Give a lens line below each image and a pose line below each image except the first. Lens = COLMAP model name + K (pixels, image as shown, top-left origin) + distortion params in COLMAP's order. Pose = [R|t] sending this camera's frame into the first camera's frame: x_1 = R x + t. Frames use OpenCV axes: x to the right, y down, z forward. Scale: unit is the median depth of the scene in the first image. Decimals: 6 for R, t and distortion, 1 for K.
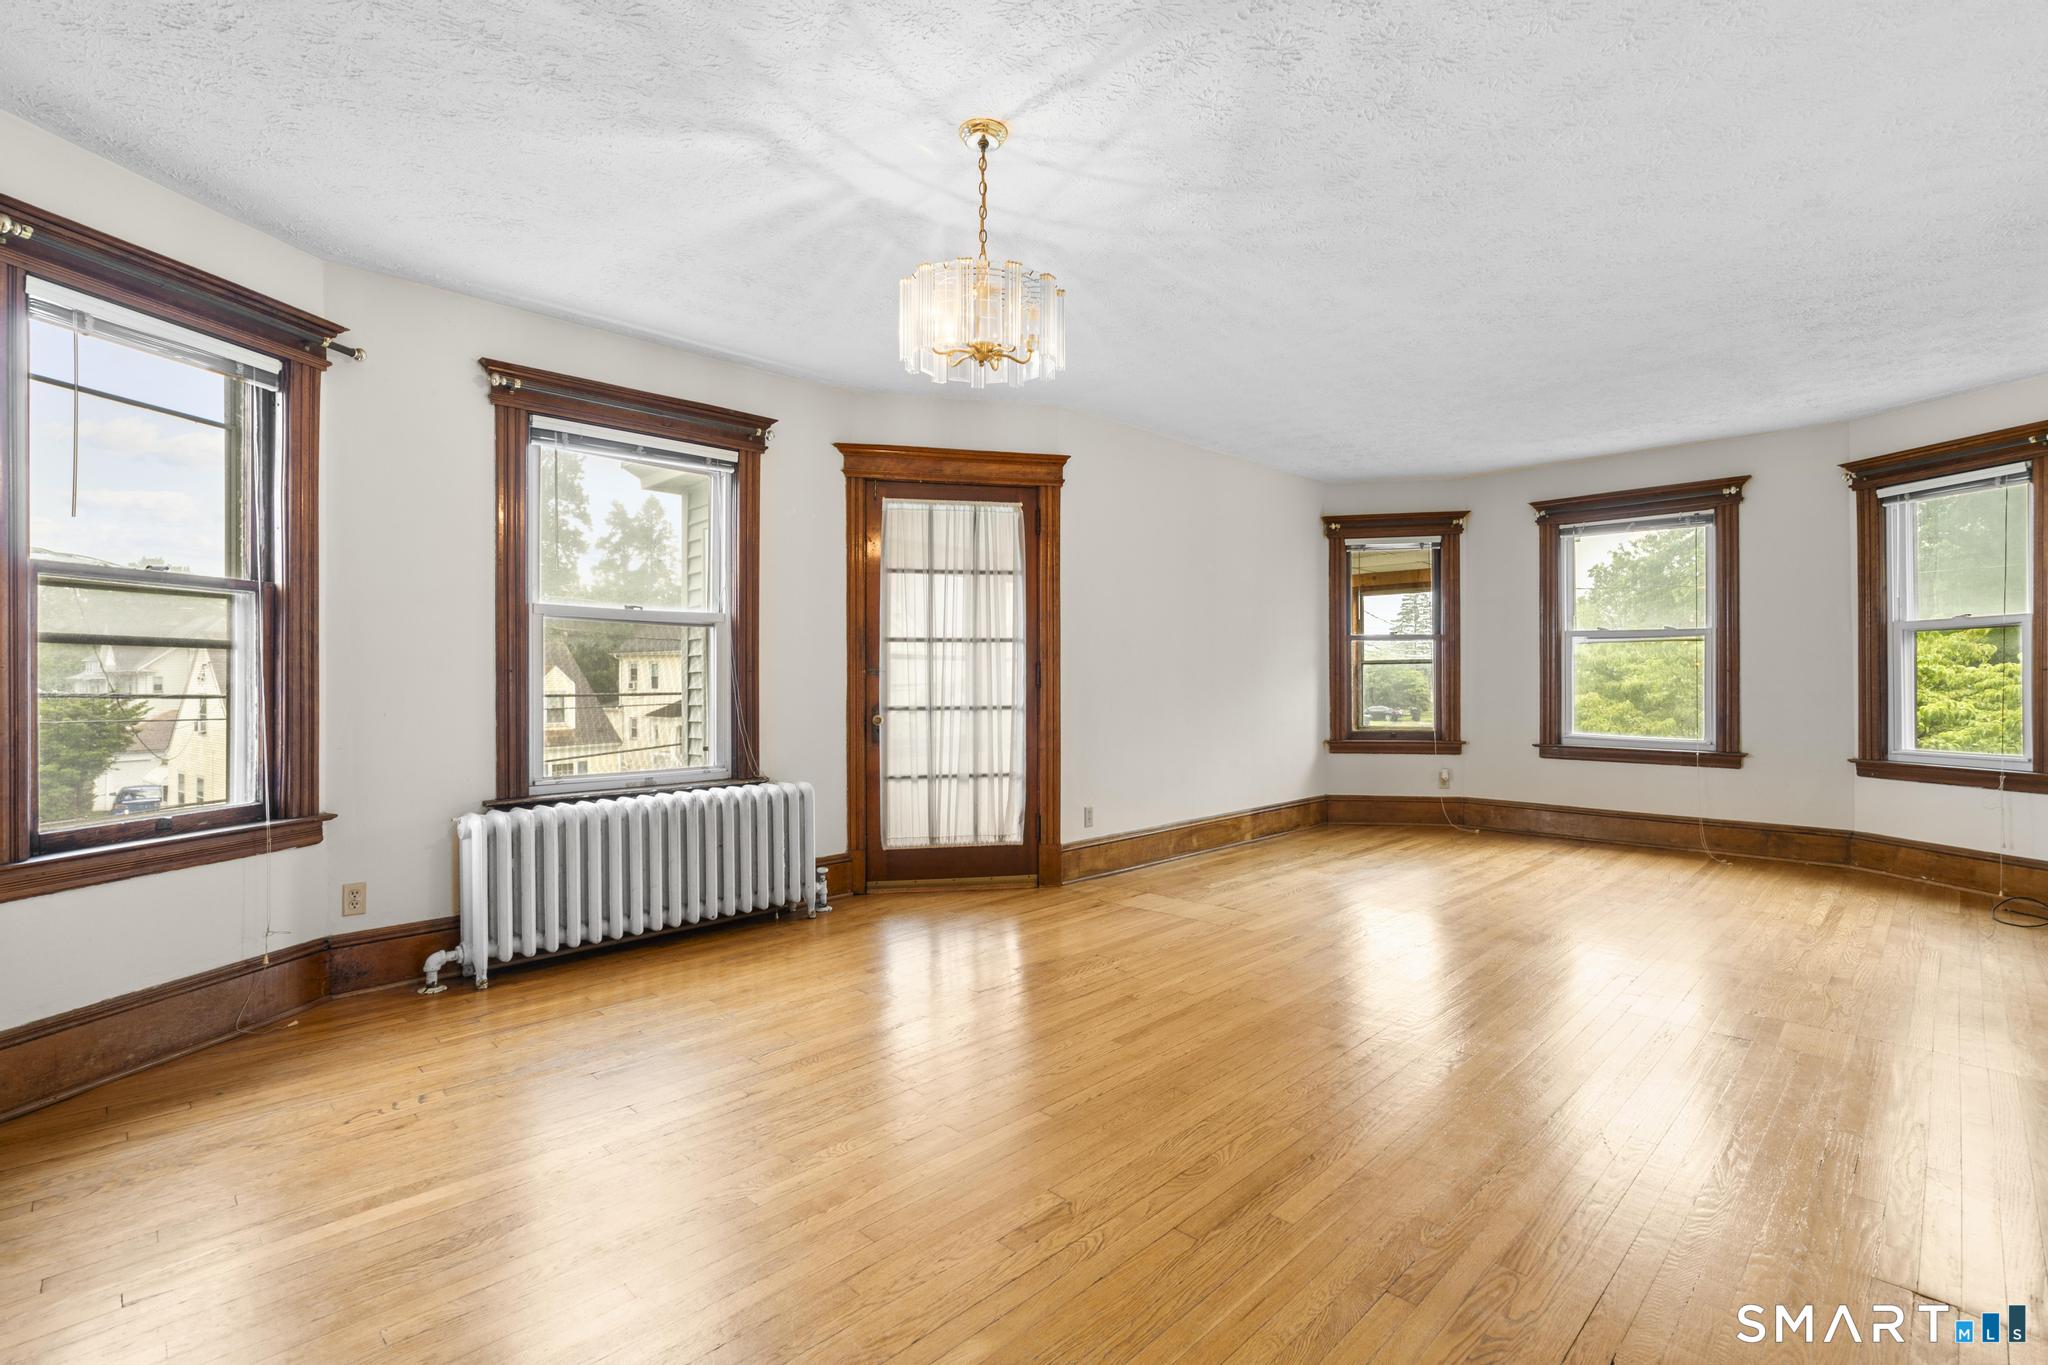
lens RADIAL K [[937.3, 0, 1024.6], [0, 937.3, 680.0], [0, 0, 1]] dist [-0.000920, 0.002934]
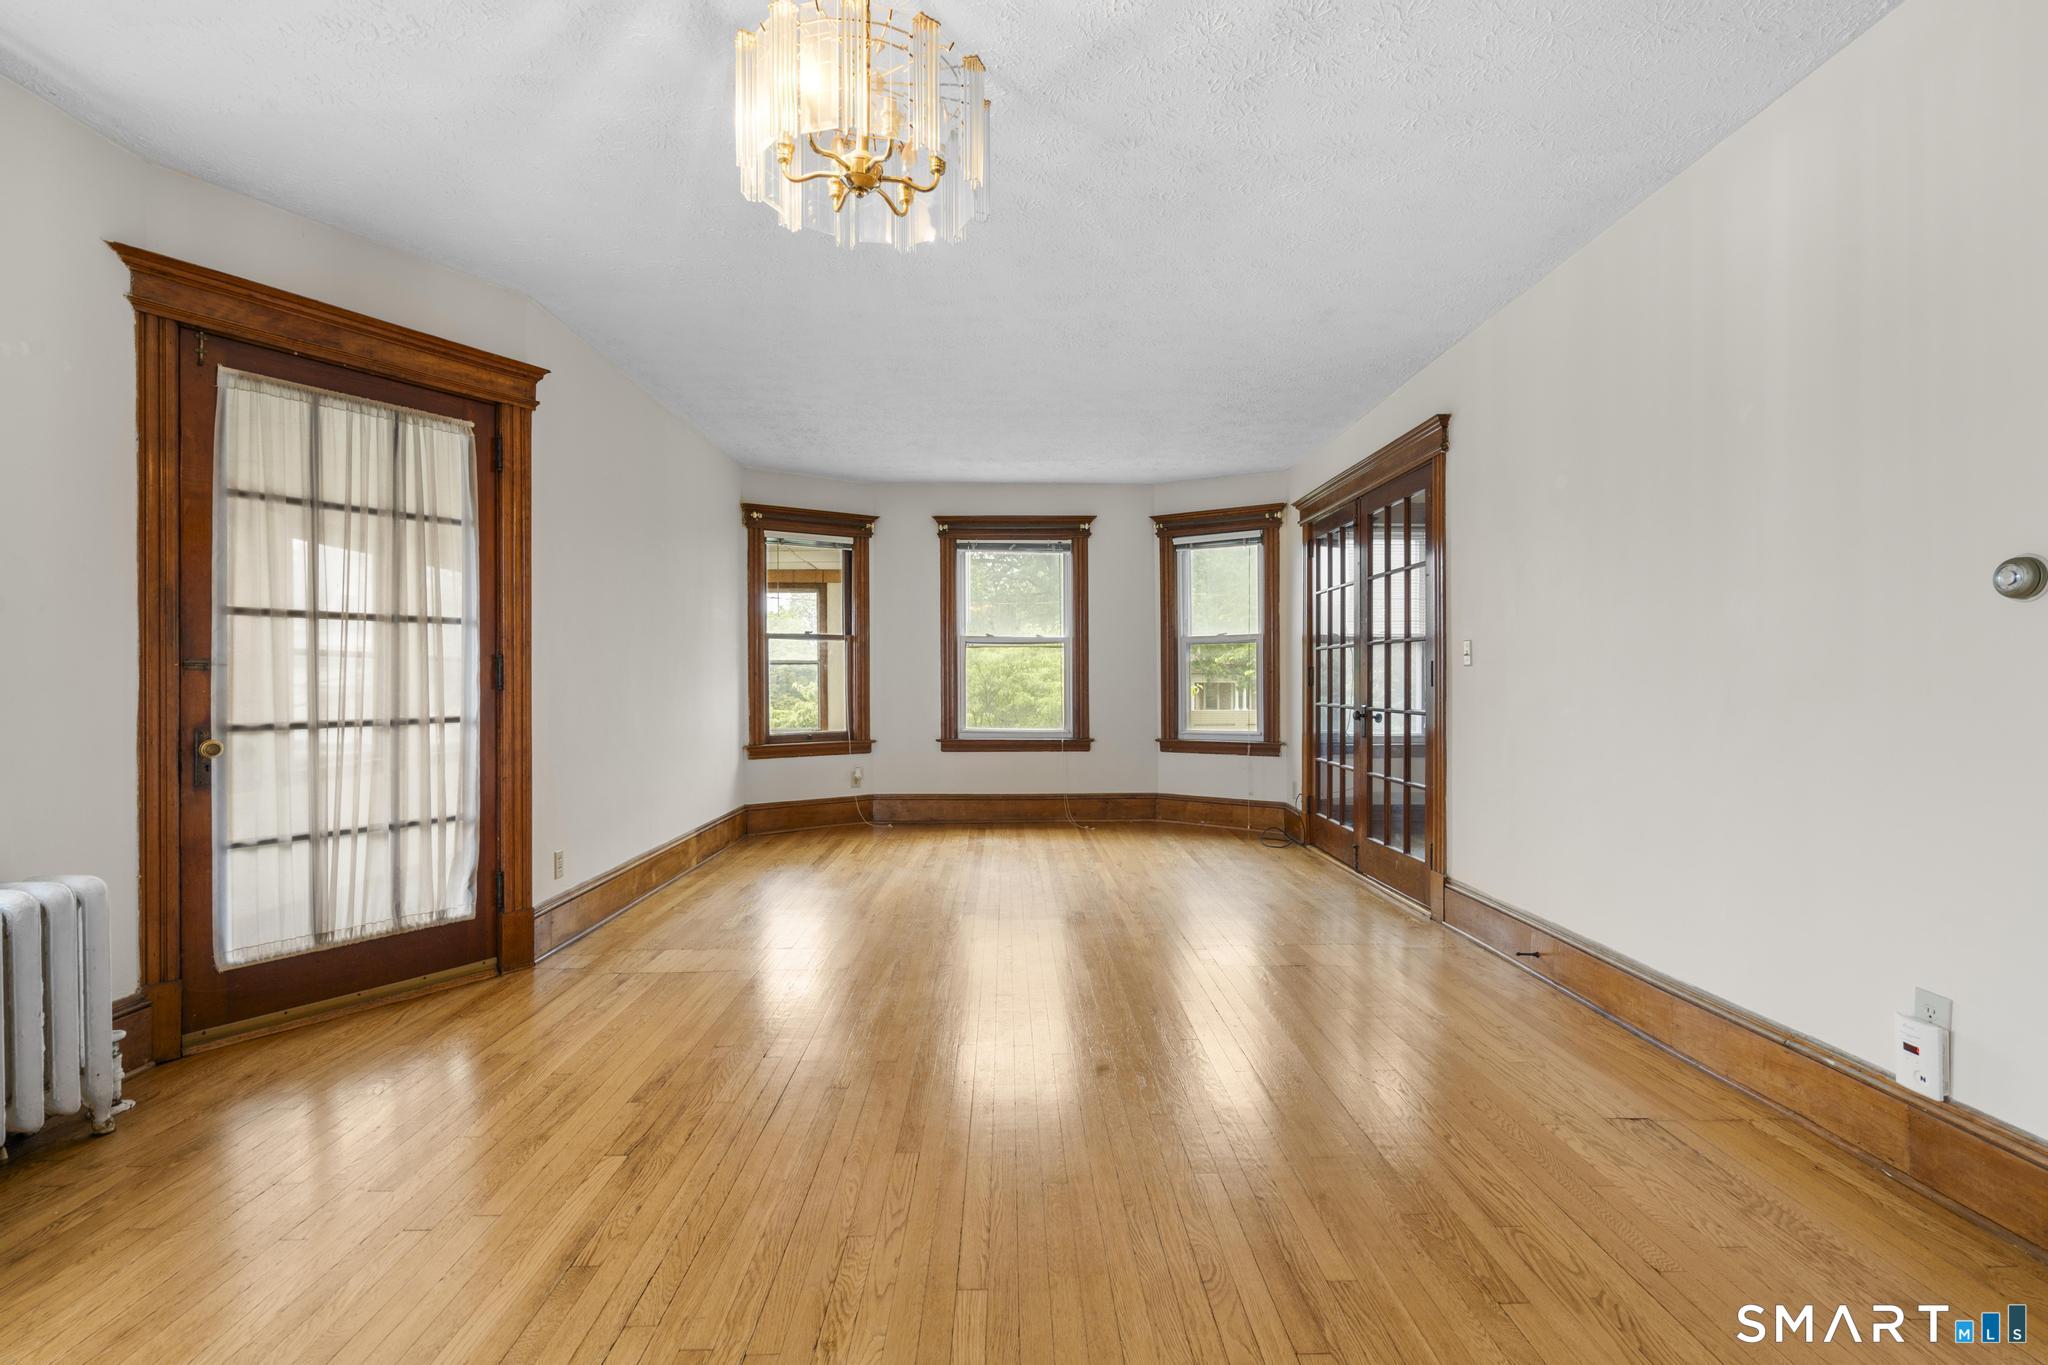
lens RADIAL K [[937.3, 0, 1027.0], [0, 937.3, 680.5], [0, 0, 1]] dist [-0.000920, 0.002934]
pose [[0.689980, -0.000658, 0.723829, -0.221464], [0.002050, 0.999997, -0.001046, 0.002347], [-0.723826, 0.002206, 0.689979, 0.231392]]
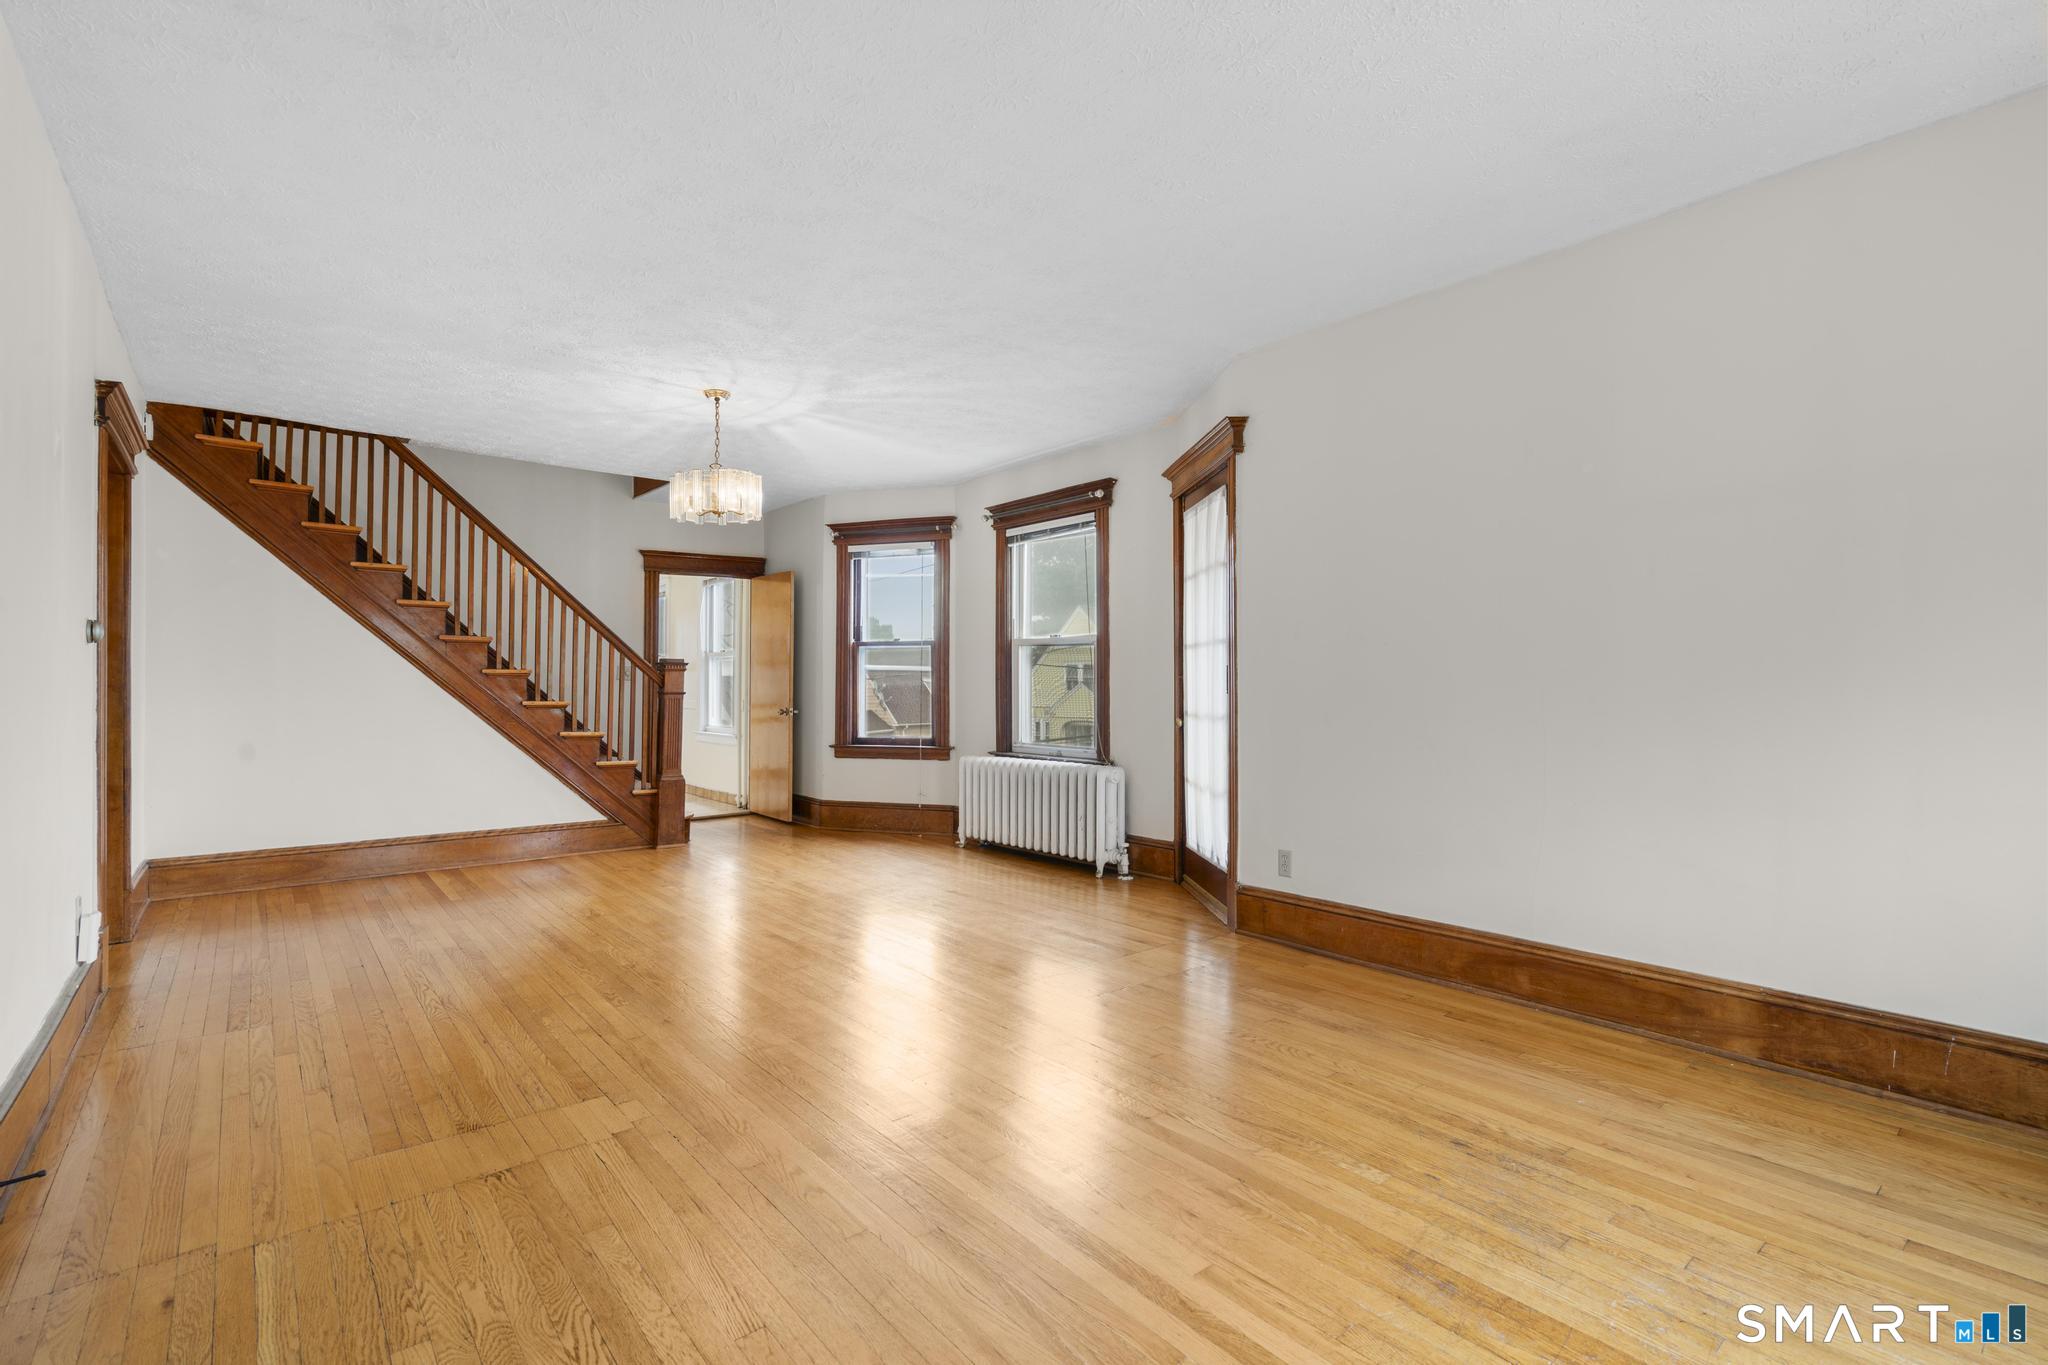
lens RADIAL K [[937.3, 0, 1031.2], [0, 937.3, 672.3], [0, 0, 1]] dist [-0.000920, 0.002934]
pose [[-0.080084, -0.011399, -0.996723, 0.891829], [-0.002200, 0.999934, -0.011259, -0.001714], [0.996786, 0.001291, -0.080104, 0.893272]]
